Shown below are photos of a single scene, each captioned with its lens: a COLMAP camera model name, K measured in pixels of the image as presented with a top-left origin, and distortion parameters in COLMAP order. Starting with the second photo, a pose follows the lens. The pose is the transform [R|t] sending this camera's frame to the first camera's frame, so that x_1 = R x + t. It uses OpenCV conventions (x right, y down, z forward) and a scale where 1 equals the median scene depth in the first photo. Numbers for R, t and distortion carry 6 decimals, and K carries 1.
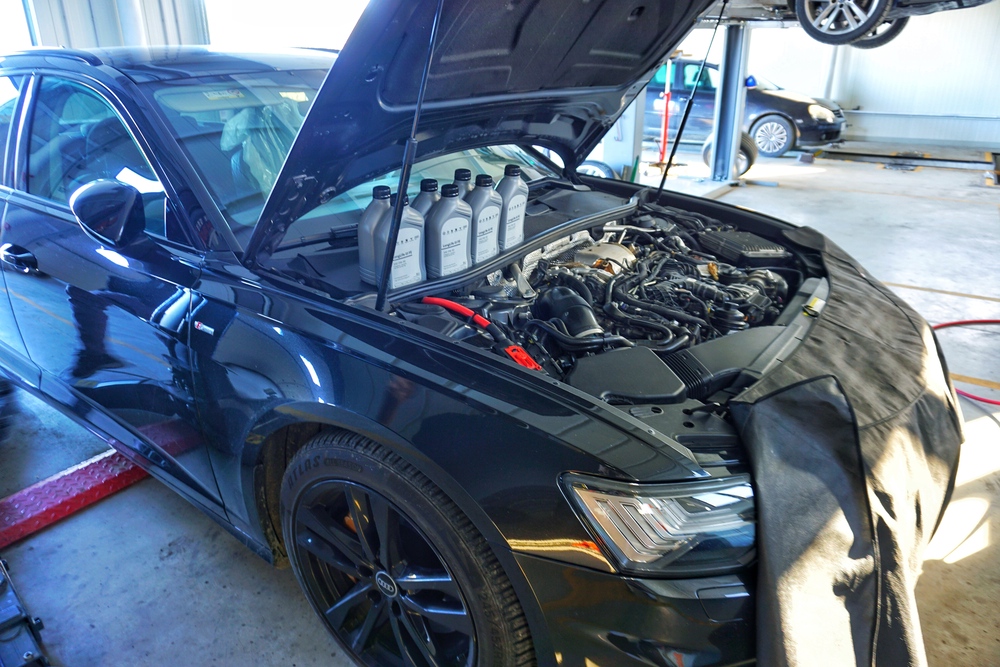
lens RADIAL K [[683.7, 0, 499.7], [0, 683.7, 345.8], [0, 0, 1]] dist [-0.050174, 0.002176]
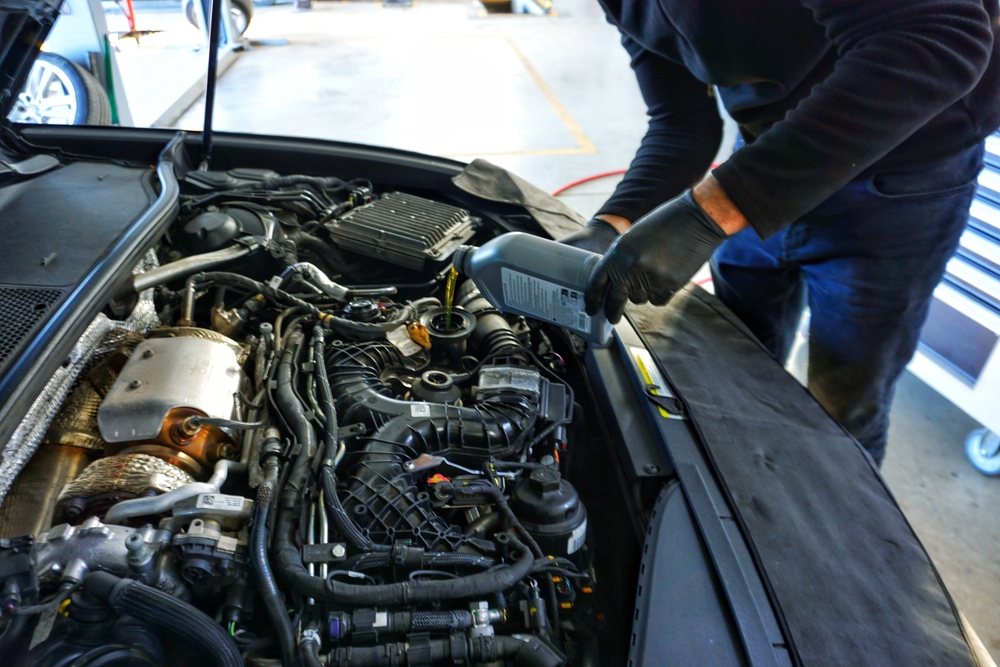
lens RADIAL K [[683.7, 0, 499.7], [0, 683.7, 345.8], [0, 0, 1]] dist [-0.050174, 0.002176]
pose [[0.761797, -0.354706, 0.542078, 0.077111], [0.236769, 0.931337, 0.276679, -0.181949], [-0.602997, -0.082426, 0.793474, 0.478045]]
